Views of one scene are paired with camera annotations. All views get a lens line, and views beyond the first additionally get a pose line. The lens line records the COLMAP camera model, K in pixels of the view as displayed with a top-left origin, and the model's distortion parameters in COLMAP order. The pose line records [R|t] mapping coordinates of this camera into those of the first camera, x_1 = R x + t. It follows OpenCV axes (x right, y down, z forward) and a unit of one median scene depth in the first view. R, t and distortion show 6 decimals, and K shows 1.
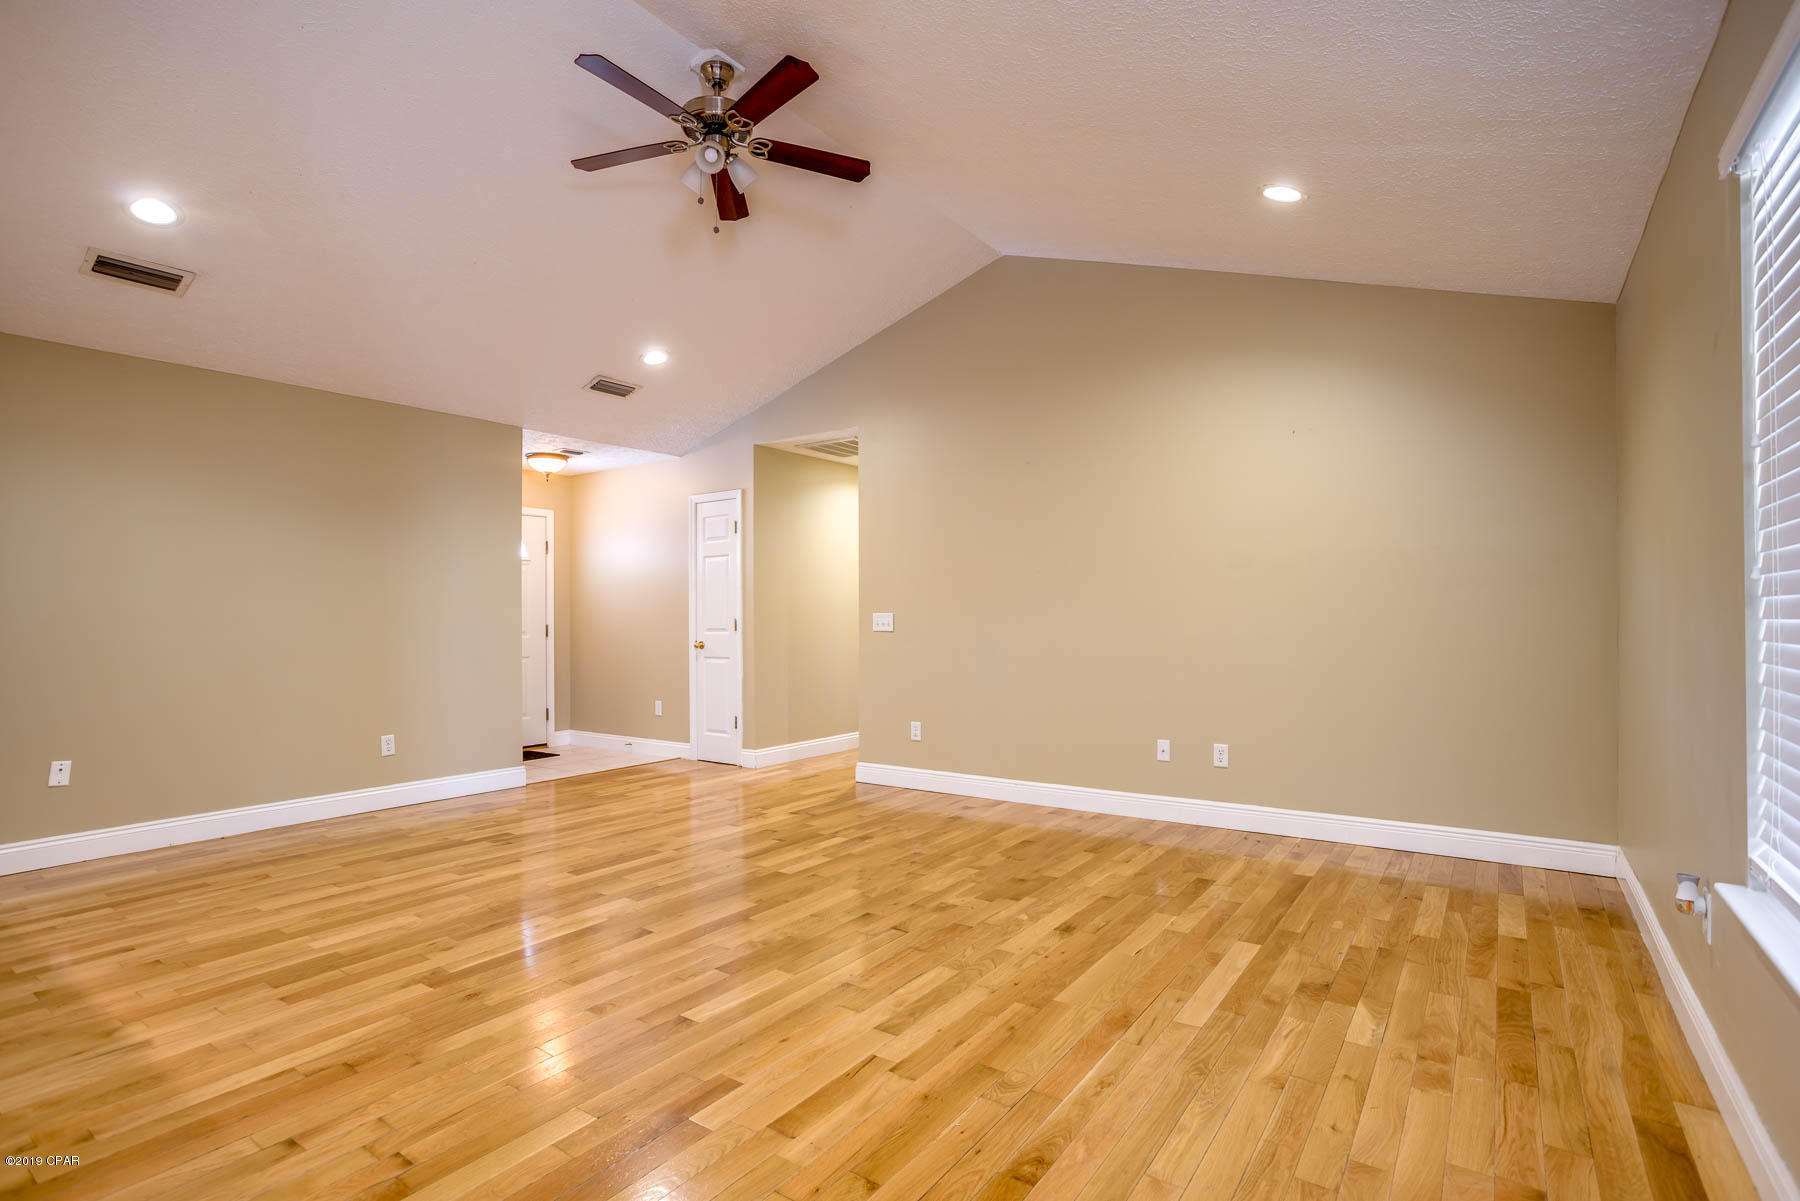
lens RADIAL K [[871.5, 0, 908.3], [0, 871.5, 589.6], [0, 0, 1]] dist [-0.045260, 0.006734]
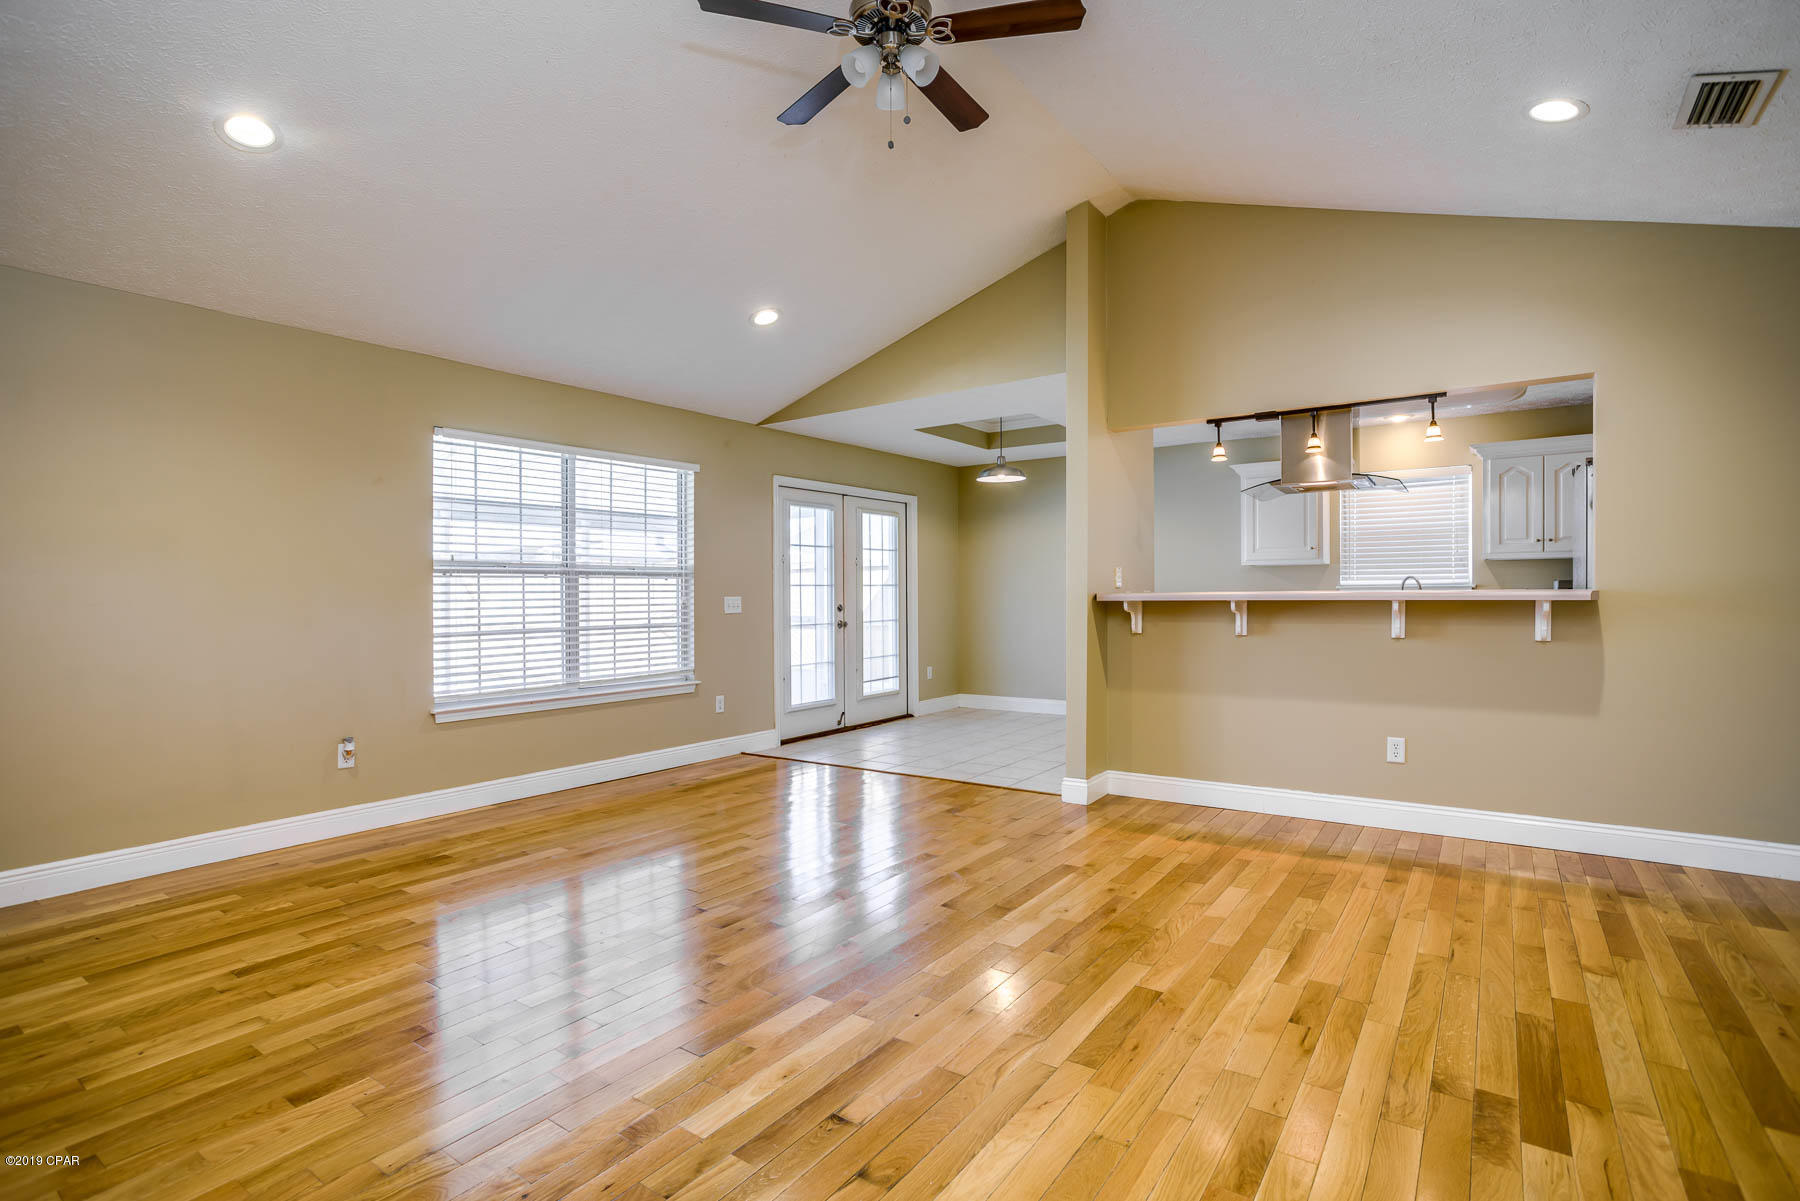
lens RADIAL K [[871.5, 0, 895.9], [0, 871.5, 594.7], [0, 0, 1]] dist [-0.045260, 0.006734]
pose [[-0.999744, 0.018552, 0.012962, -0.230221], [0.018057, 0.999141, -0.037286, 0.058930], [-0.013643, -0.037043, -0.999221, 1.780873]]
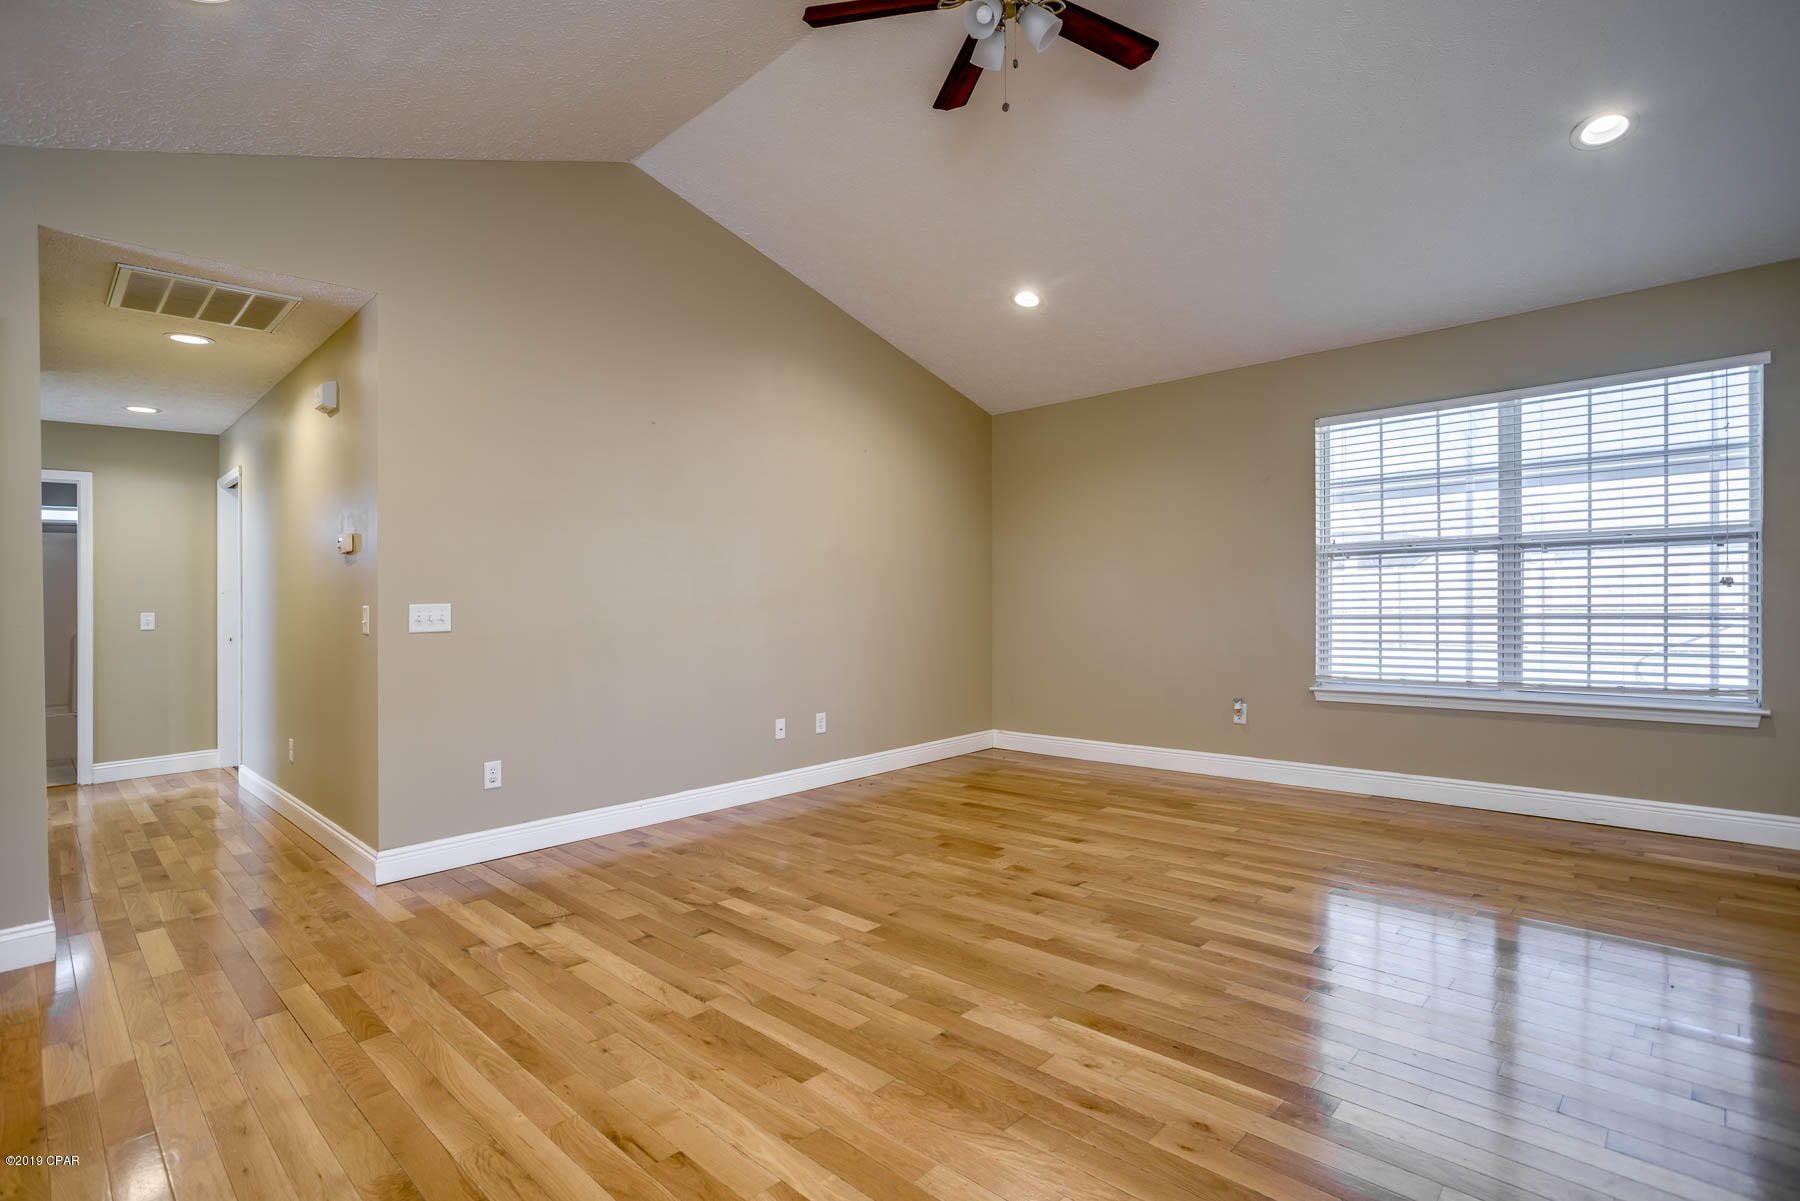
lens RADIAL K [[871.5, 0, 905.2], [0, 871.5, 608.7], [0, 0, 1]] dist [-0.045260, 0.006734]
pose [[0.157892, -0.014750, 0.987346, -0.978813], [-0.008431, 0.999832, 0.016285, 0.028742], [-0.987420, -0.010896, 0.157741, 0.924829]]
